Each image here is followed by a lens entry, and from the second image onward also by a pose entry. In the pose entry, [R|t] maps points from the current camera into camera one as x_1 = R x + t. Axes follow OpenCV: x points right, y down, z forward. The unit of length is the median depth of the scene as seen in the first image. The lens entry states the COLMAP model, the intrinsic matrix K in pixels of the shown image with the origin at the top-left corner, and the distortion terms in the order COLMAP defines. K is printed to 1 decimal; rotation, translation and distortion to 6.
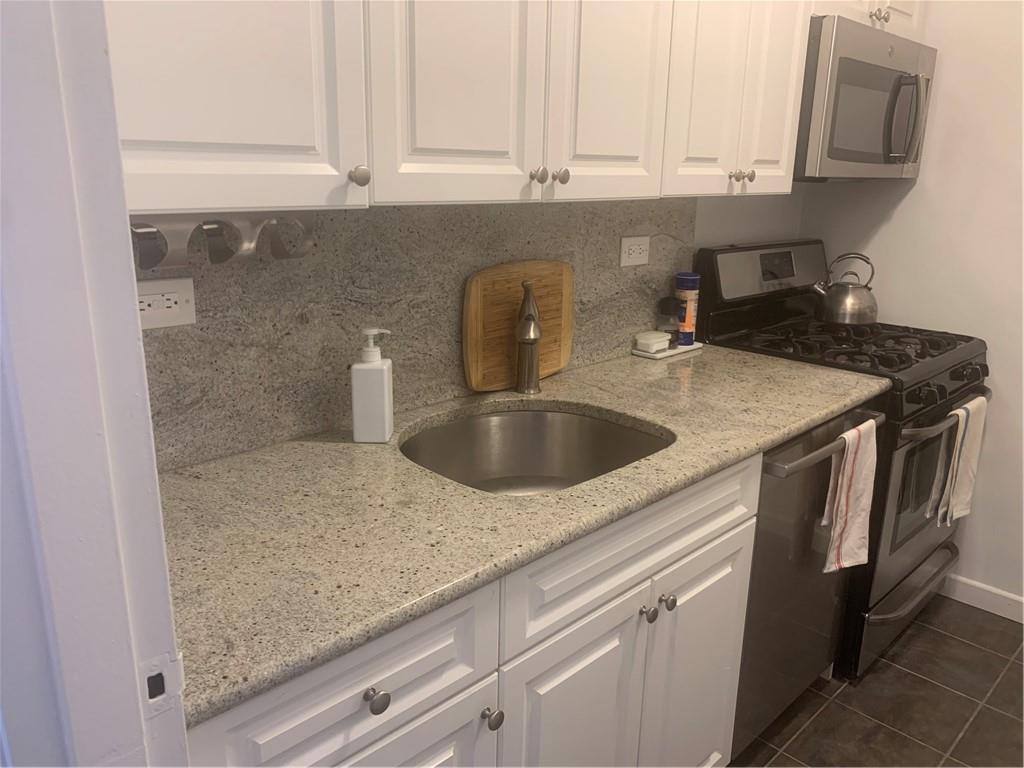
lens RADIAL K [[782.1, 0, 510.4], [0, 782.1, 382.9], [0, 0, 1]] dist [0.017433, -0.012569]
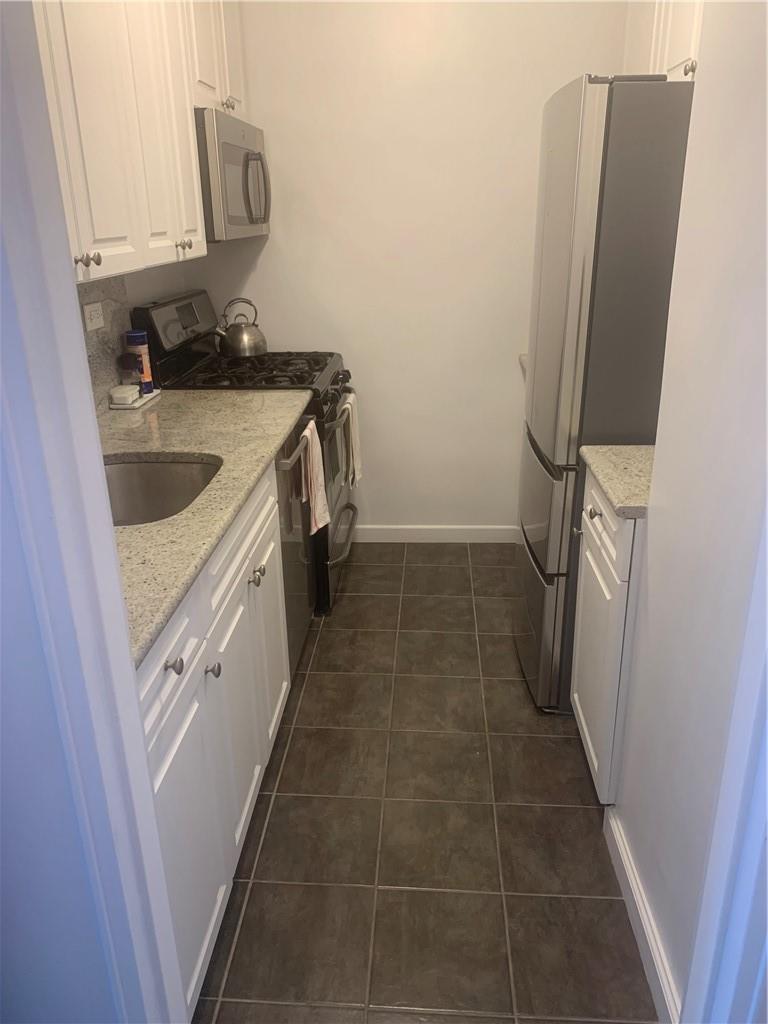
lens RADIAL K [[782.1, 0, 385.8], [0, 782.1, 513.8], [0, 0, 1]] dist [0.017433, -0.012569]
pose [[0.745532, -0.267984, 0.610219, -0.273542], [0.203060, 0.963401, 0.175001, -0.008041], [-0.634783, -0.006558, 0.772663, -0.123668]]
